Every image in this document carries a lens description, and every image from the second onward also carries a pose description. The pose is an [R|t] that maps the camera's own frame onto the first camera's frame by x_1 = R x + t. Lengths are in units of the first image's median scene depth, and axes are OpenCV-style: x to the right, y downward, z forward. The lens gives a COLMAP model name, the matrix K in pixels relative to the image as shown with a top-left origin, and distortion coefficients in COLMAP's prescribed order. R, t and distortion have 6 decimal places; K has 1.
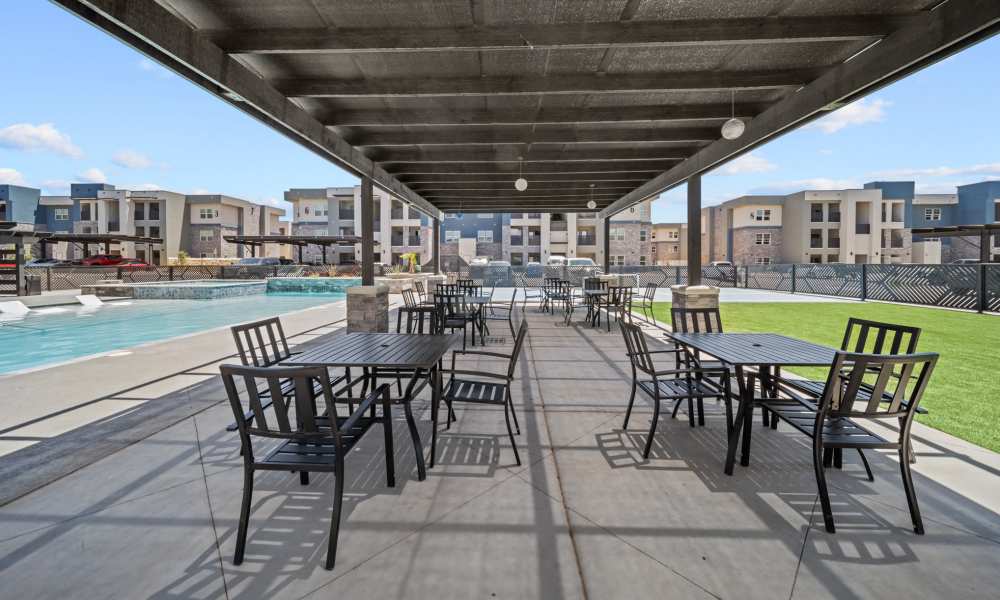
lens RADIAL K [[354.3, 0, 499.3], [0, 354.3, 268.8], [0, 0, 1]] dist [-0.000272, -0.000066]
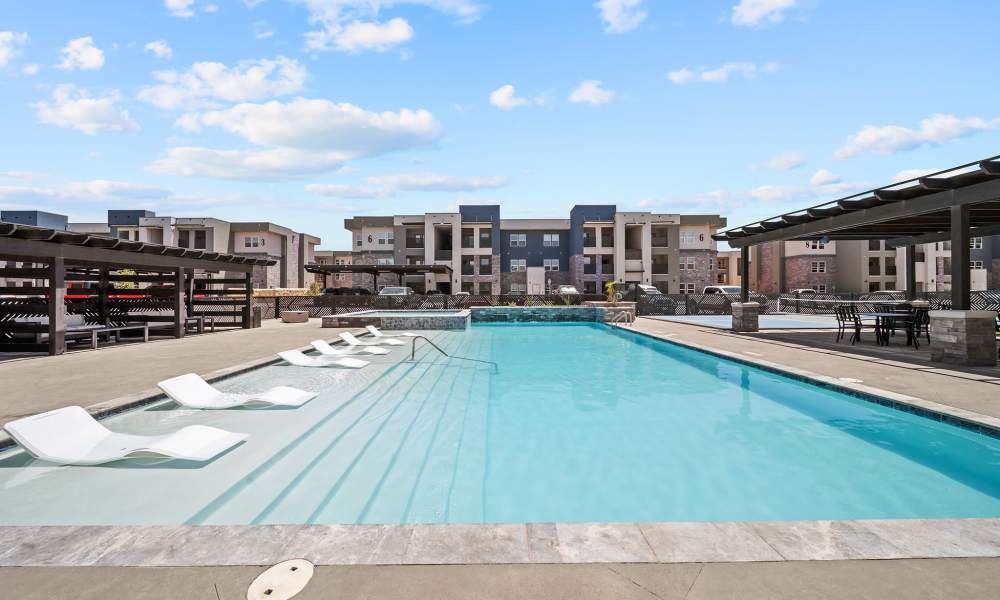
lens RADIAL K [[361.5, 0, 501.6], [0, 361.5, 287.7], [0, 0, 1]] dist [0.000226, -0.000002]
pose [[0.998993, -0.005174, 0.044567, -0.229967], [0.006545, 0.999508, -0.030659, 0.001140], [-0.044386, 0.030920, 0.998536, 0.004676]]
